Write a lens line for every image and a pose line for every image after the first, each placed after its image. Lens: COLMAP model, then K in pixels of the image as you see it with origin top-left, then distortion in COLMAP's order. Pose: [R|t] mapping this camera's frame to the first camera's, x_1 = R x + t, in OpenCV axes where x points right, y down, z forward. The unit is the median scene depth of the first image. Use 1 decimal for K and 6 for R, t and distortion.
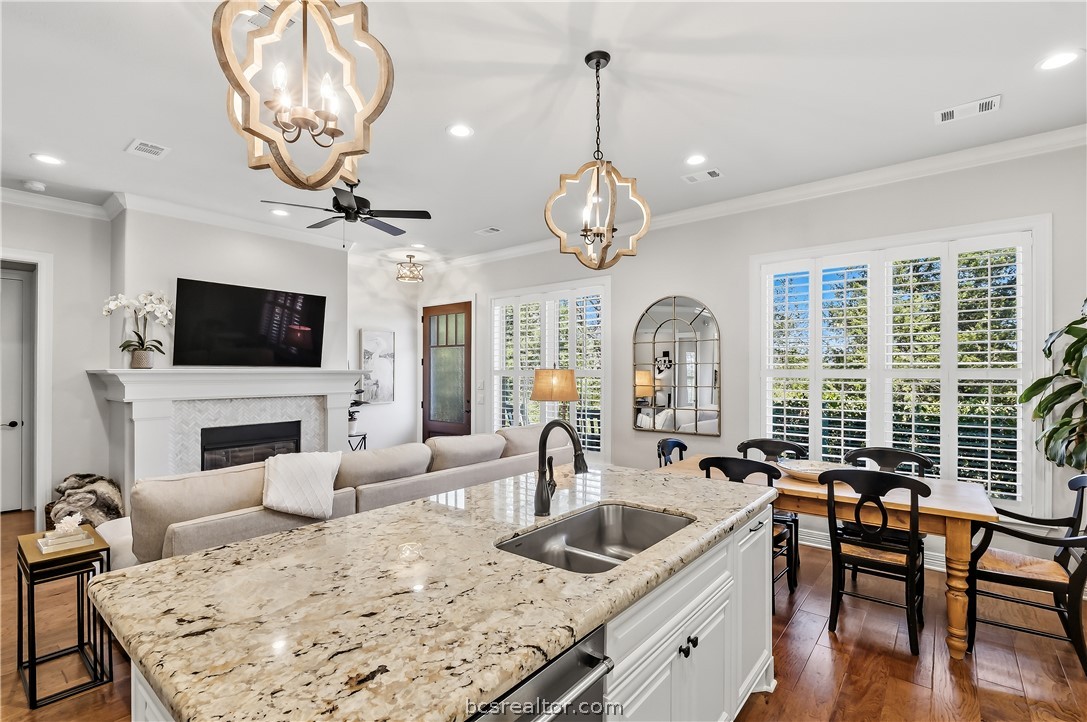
lens RADIAL K [[507.3, 0, 536.4], [0, 507.3, 367.1], [0, 0, 1]] dist [0.002597, -0.000009]
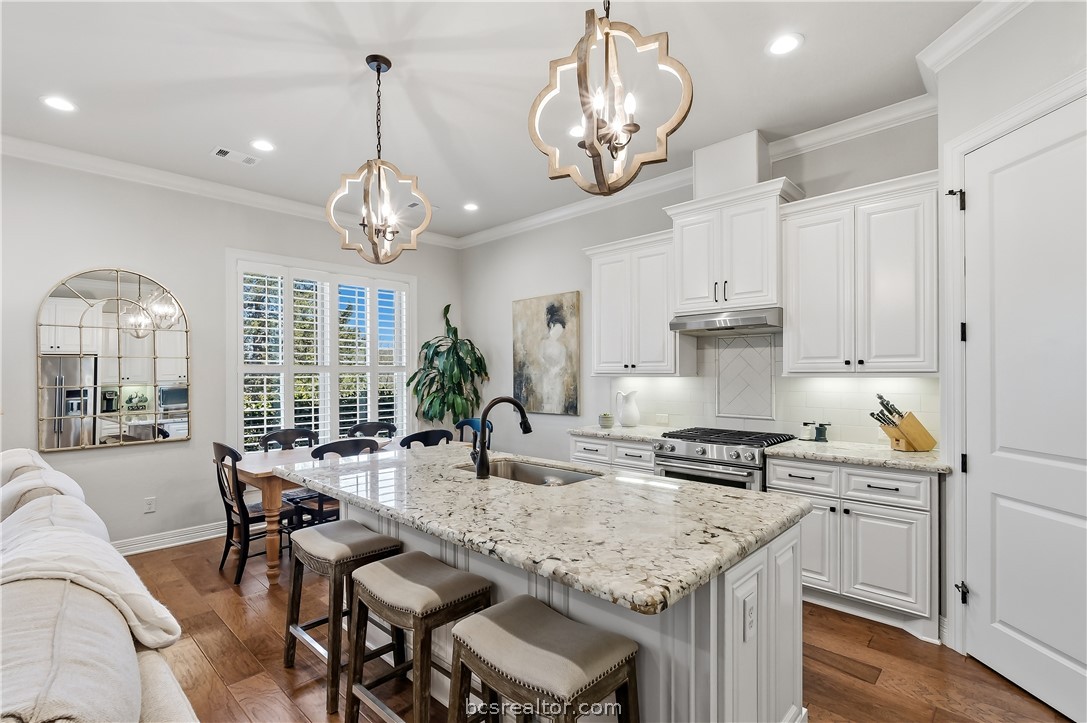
lens RADIAL K [[507.3, 0, 543.5], [0, 507.3, 368.4], [0, 0, 1]] dist [0.002597, -0.000009]
pose [[0.060222, 0.009271, 0.998142, -0.505124], [0.001654, 0.999955, -0.009388, 0.017771], [-0.998184, 0.002217, 0.060204, 0.335411]]
